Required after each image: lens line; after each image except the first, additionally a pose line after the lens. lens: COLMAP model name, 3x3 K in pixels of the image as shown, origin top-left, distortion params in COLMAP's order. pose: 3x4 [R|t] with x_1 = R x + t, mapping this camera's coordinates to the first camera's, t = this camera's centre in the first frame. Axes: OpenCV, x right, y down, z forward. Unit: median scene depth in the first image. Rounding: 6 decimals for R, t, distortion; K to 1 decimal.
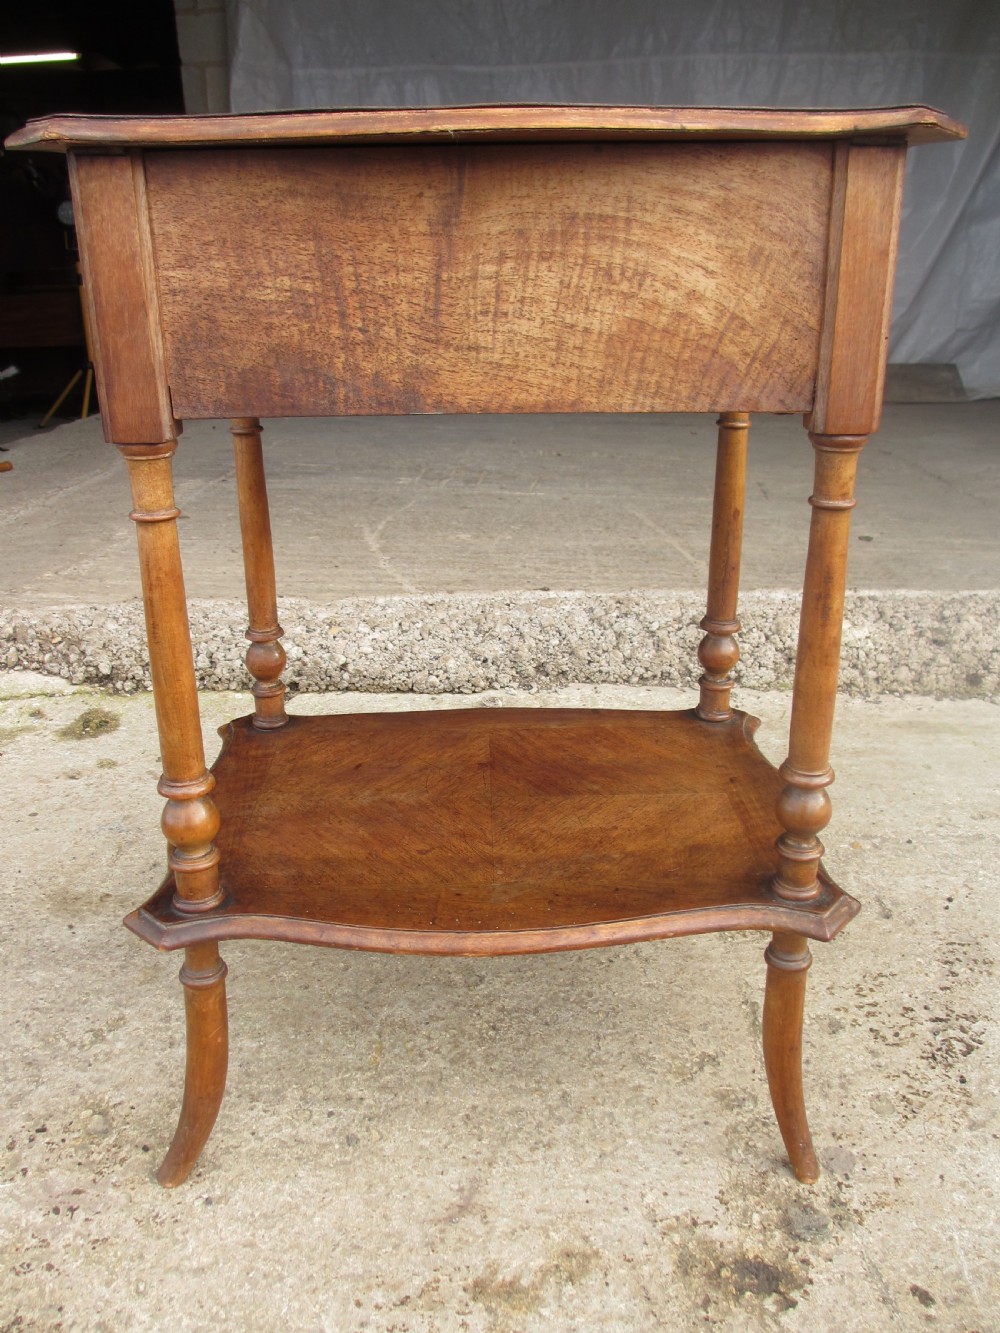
lens RADIAL K [[1106.8, 0, 500.0], [0, 1106.8, 666.5], [0, 0, 1]] dist [-0.056263, 0.015361]
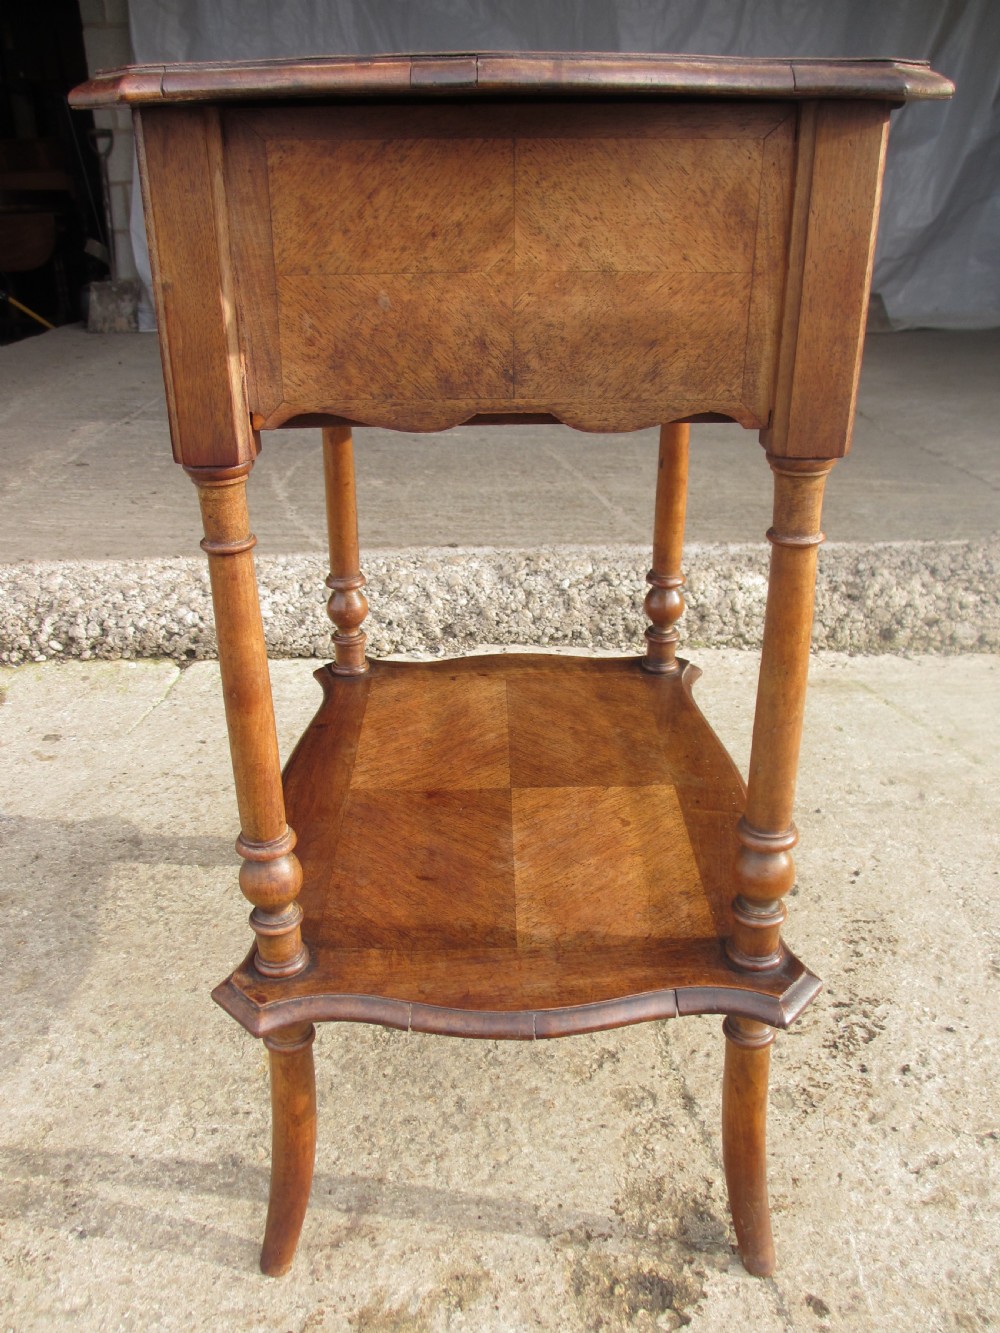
lens RADIAL K [[1106.8, 0, 500.0], [0, 1106.8, 666.5], [0, 0, 1]] dist [-0.056263, 0.015361]
pose [[0.998037, -0.018588, 0.059799, 0.025923], [0.014624, 0.997708, 0.066067, -0.032958], [-0.060890, -0.065063, 0.996022, 0.034056]]
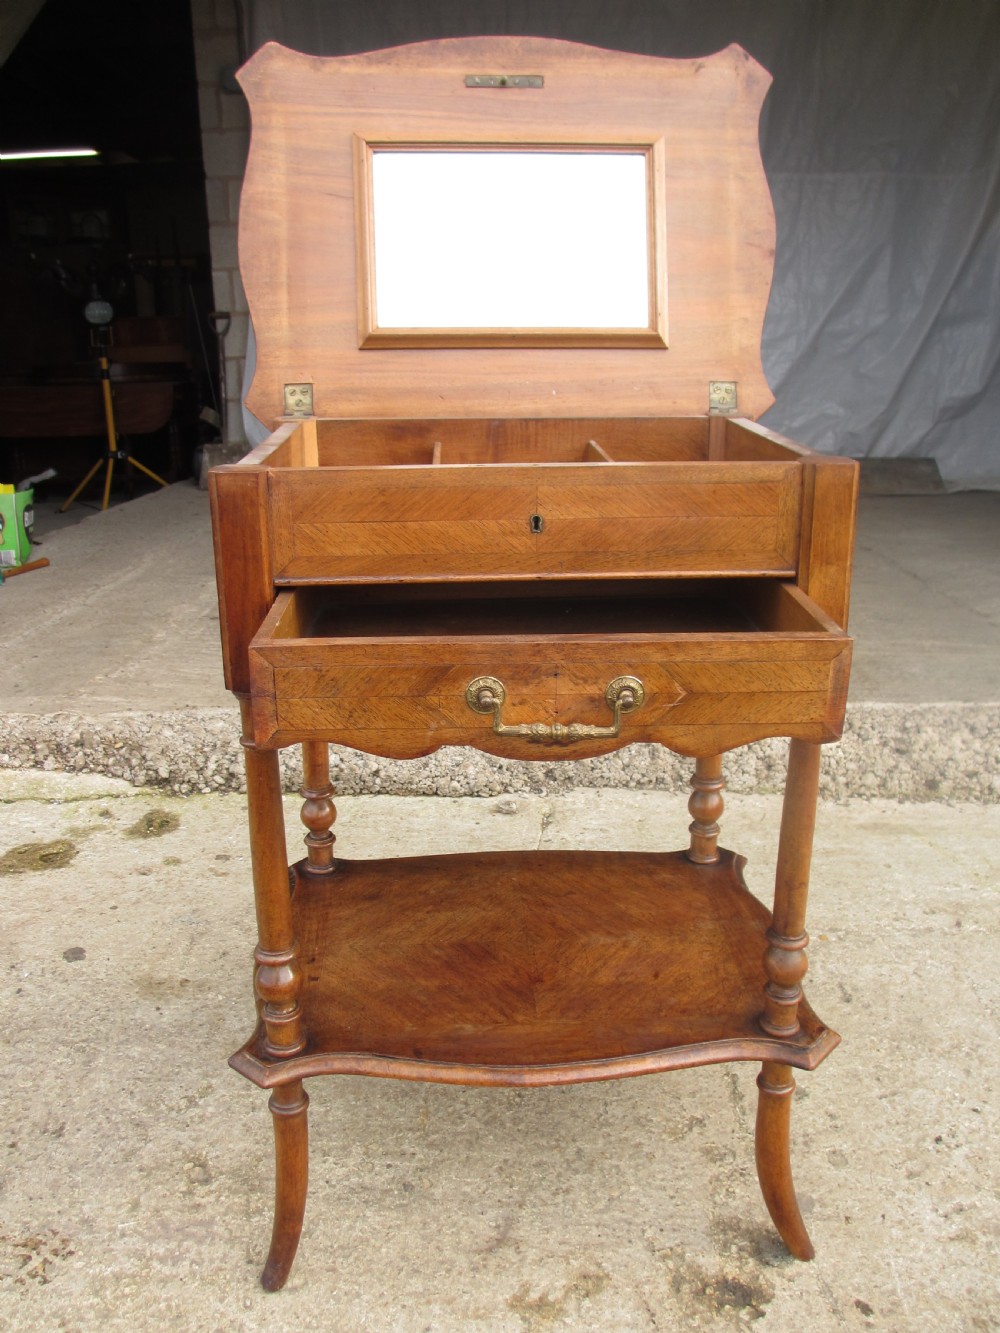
lens RADIAL K [[1106.8, 0, 500.0], [0, 1106.8, 666.5], [0, 0, 1]] dist [-0.056263, 0.015361]
pose [[0.999978, 0.003922, 0.005339, -0.022692], [-0.003603, 0.998287, -0.058395, -0.046253], [-0.005559, 0.058374, 0.998279, -0.150020]]
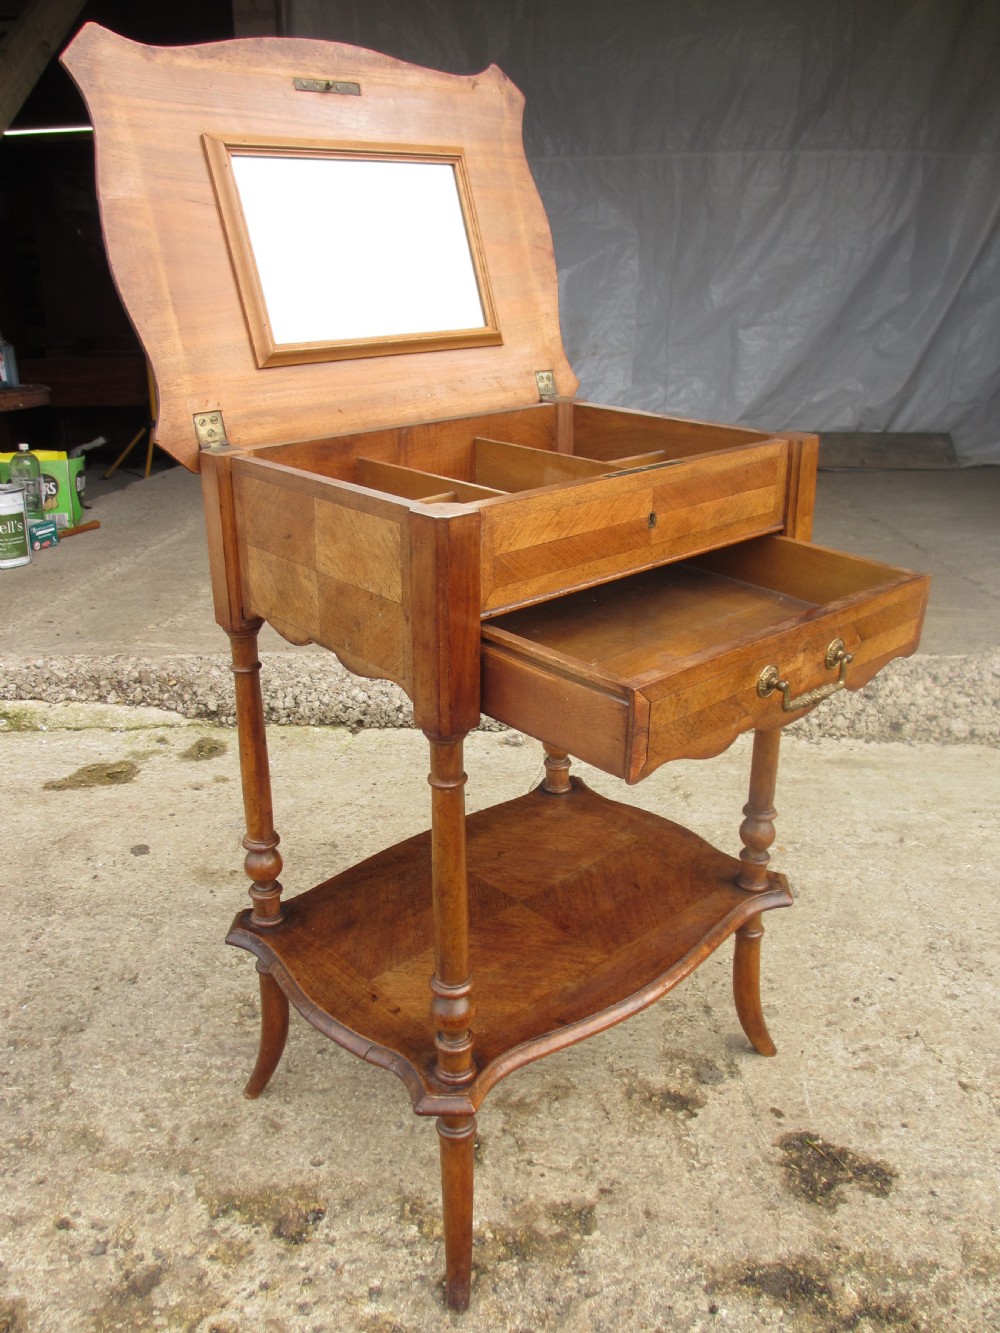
lens RADIAL K [[1110.1, 0, 504.1], [0, 1110.1, 661.0], [0, 0, 1]] dist [-0.058996, 0.018807]
pose [[0.999683, 0.016497, -0.019007, 0.003808], [-0.017228, 0.999092, -0.038964, -0.007065], [0.018347, 0.039279, 0.999060, -0.309506]]
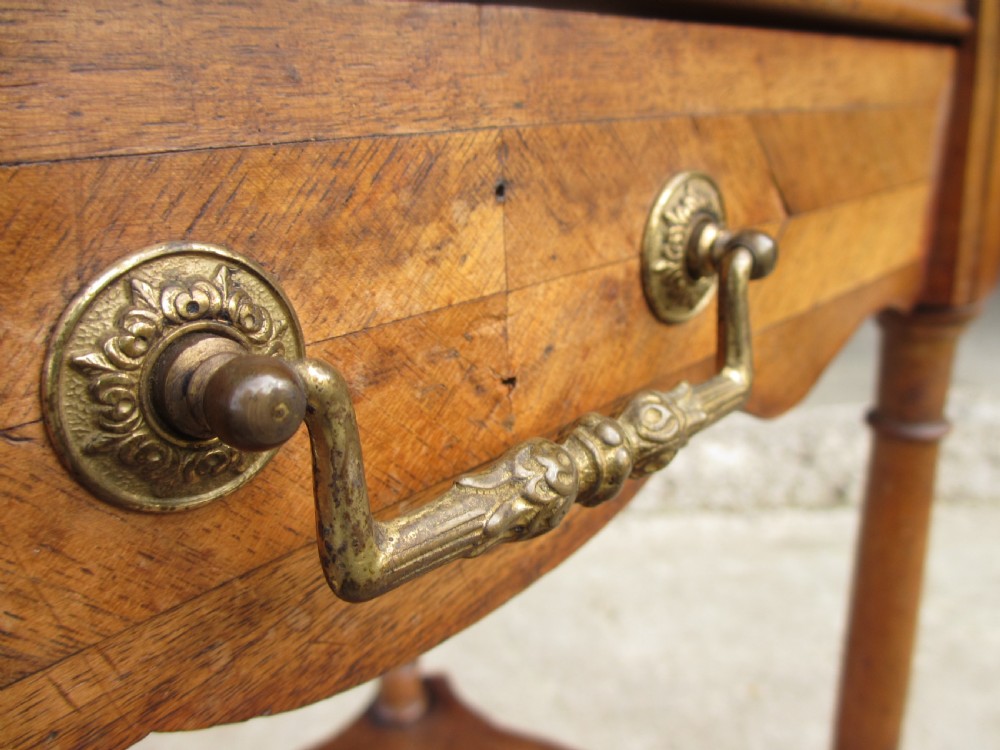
lens RADIAL K [[822.6, 0, 500.8], [0, 822.6, 391.6], [0, 0, 1]] dist [-0.047139, 0.005328]
pose [[0.996816, -0.058687, 0.053971, 0.064860], [0.063147, 0.994376, -0.085017, -0.045045], [-0.048678, 0.088154, 0.994917, 0.226555]]
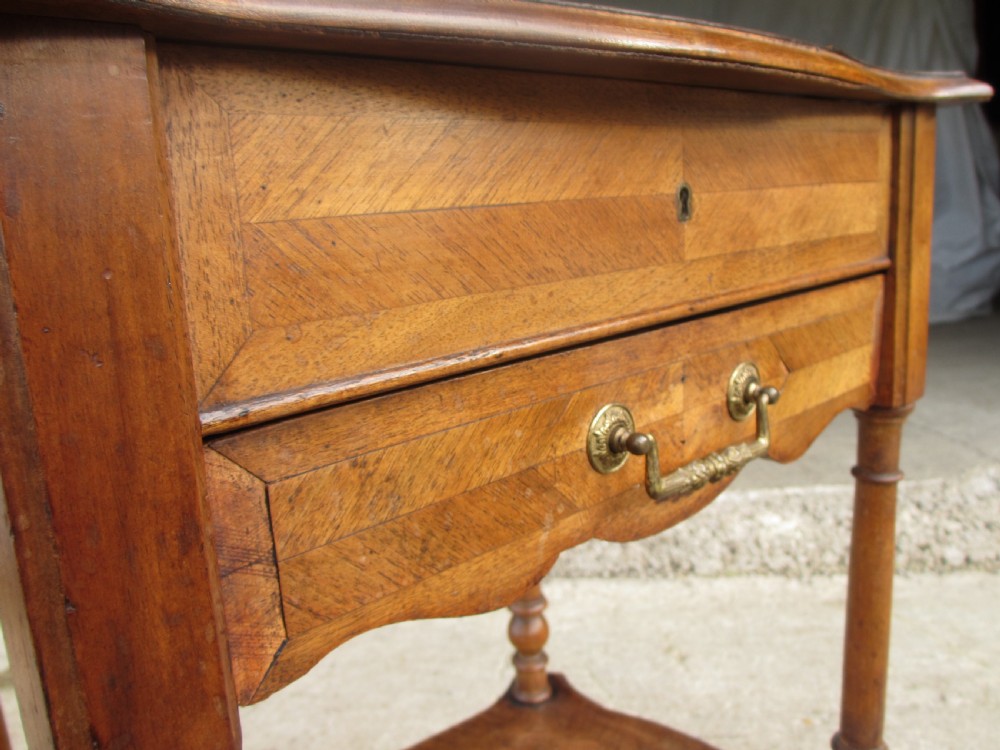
lens RADIAL K [[822.6, 0, 500.8], [0, 822.6, 391.6], [0, 0, 1]] dist [-0.047139, 0.005328]
pose [[0.998722, -0.050038, -0.007173, 0.025285], [0.047888, 0.981998, -0.182721, -0.028579], [0.016187, 0.182143, 0.983139, 0.089374]]
